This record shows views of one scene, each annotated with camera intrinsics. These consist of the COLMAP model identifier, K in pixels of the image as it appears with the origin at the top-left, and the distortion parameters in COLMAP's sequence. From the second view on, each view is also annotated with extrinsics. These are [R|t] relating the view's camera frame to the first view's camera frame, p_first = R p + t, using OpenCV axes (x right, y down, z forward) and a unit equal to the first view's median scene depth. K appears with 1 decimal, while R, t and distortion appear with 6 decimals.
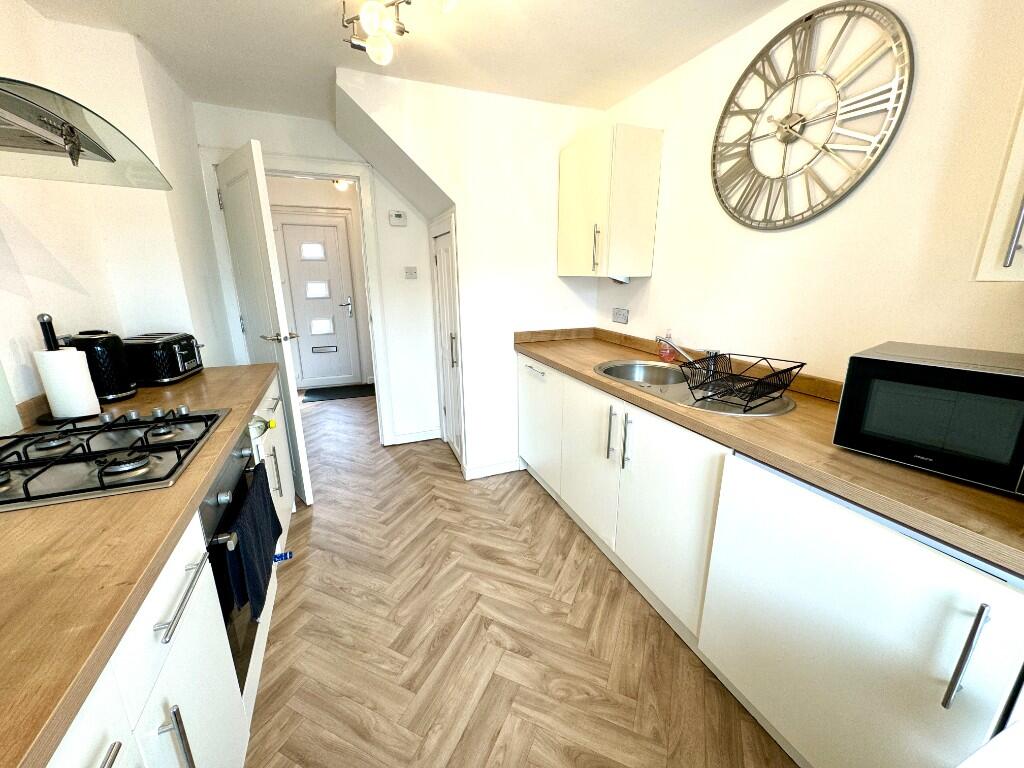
lens RADIAL K [[409.6, 0, 510.9], [0, 409.6, 382.7], [0, 0, 1]] dist [-0.001885, 0.000516]
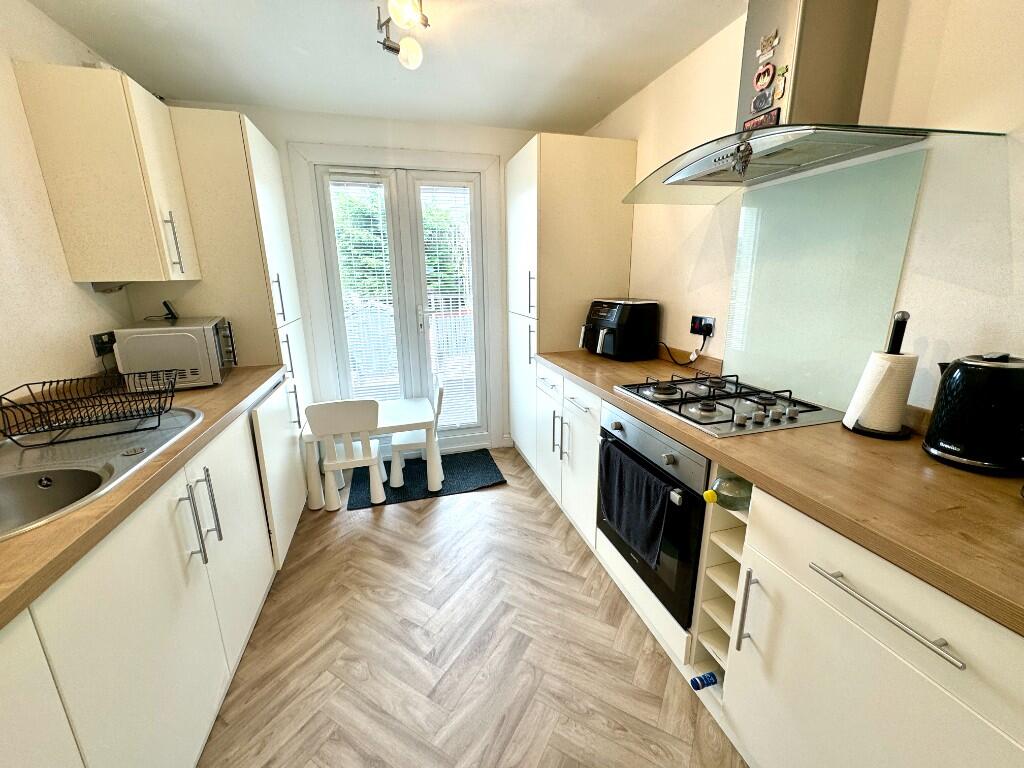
lens RADIAL K [[409.6, 0, 510.9], [0, 409.6, 382.7], [0, 0, 1]] dist [-0.001885, 0.000516]
pose [[-0.993786, -0.015327, 0.110249, -0.336818], [0.041223, 0.869367, 0.492444, -0.396238], [-0.103394, 0.493928, -0.863333, 1.522674]]
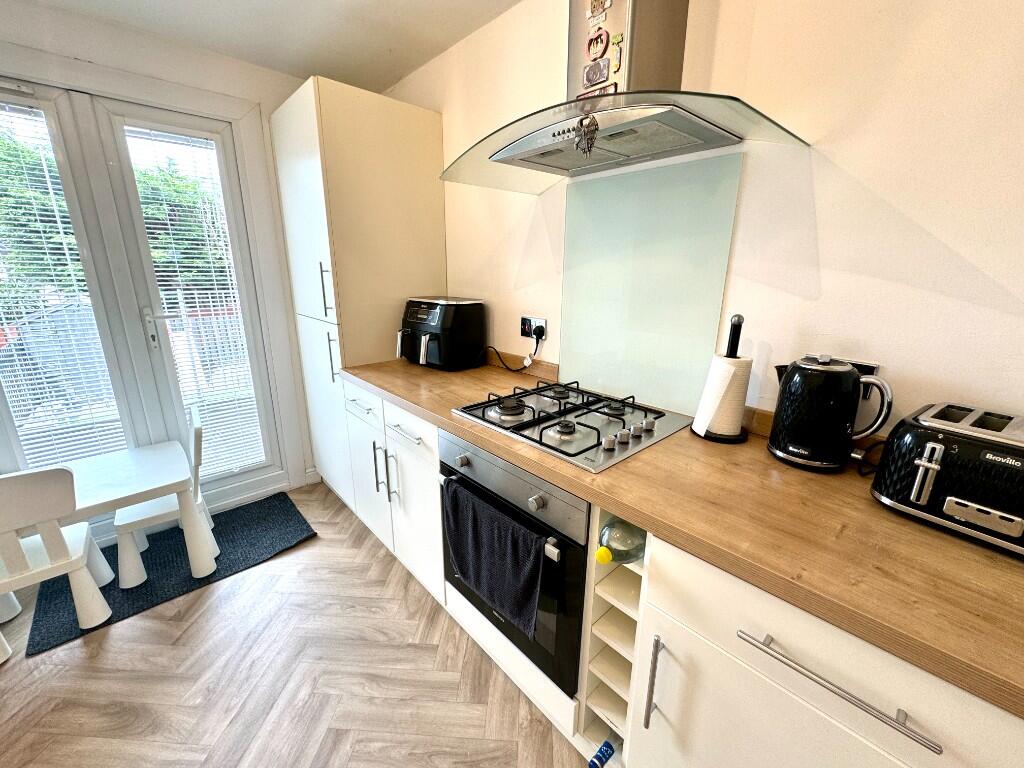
lens RADIAL K [[409.6, 0, 510.9], [0, 409.6, 382.7], [0, 0, 1]] dist [-0.001885, 0.000516]
pose [[-0.937056, 0.082379, -0.339322, -0.315971], [-0.101995, 0.864816, 0.491620, -0.334397], [0.333950, 0.495285, -0.801979, 1.280068]]
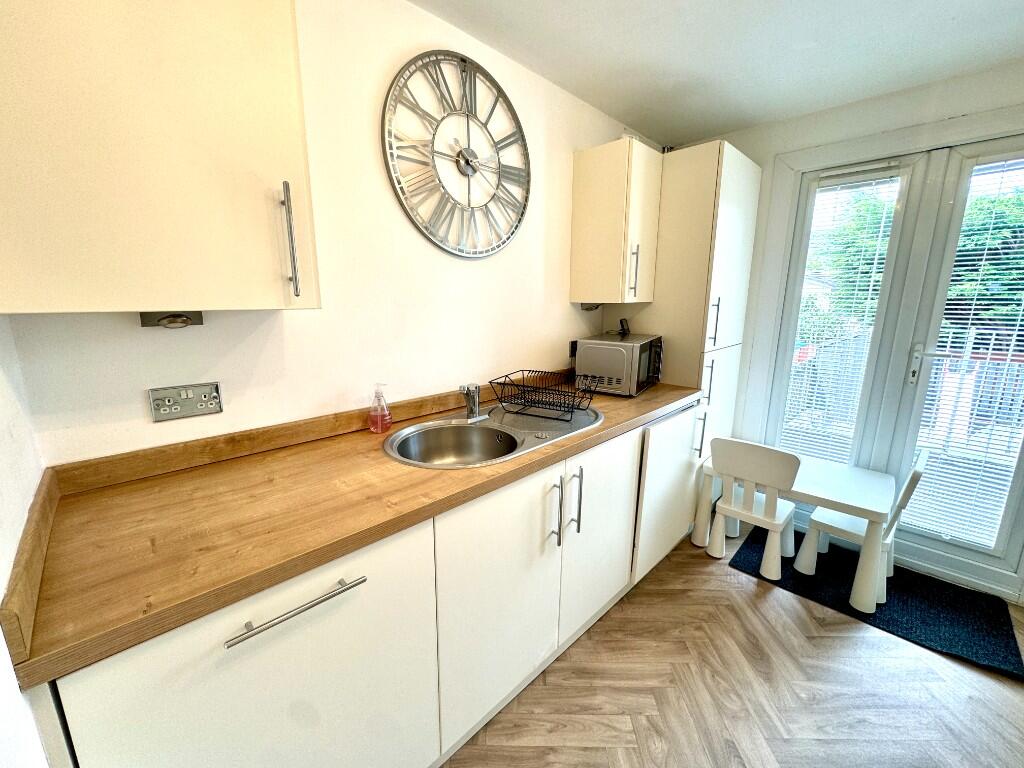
lens RADIAL K [[409.6, 0, 510.9], [0, 409.6, 382.7], [0, 0, 1]] dist [-0.001885, 0.000516]
pose [[-0.390305, -0.186884, 0.901519, -0.385304], [0.237975, 0.925429, 0.294870, -0.367992], [-0.889399, 0.329628, -0.316726, 1.357992]]
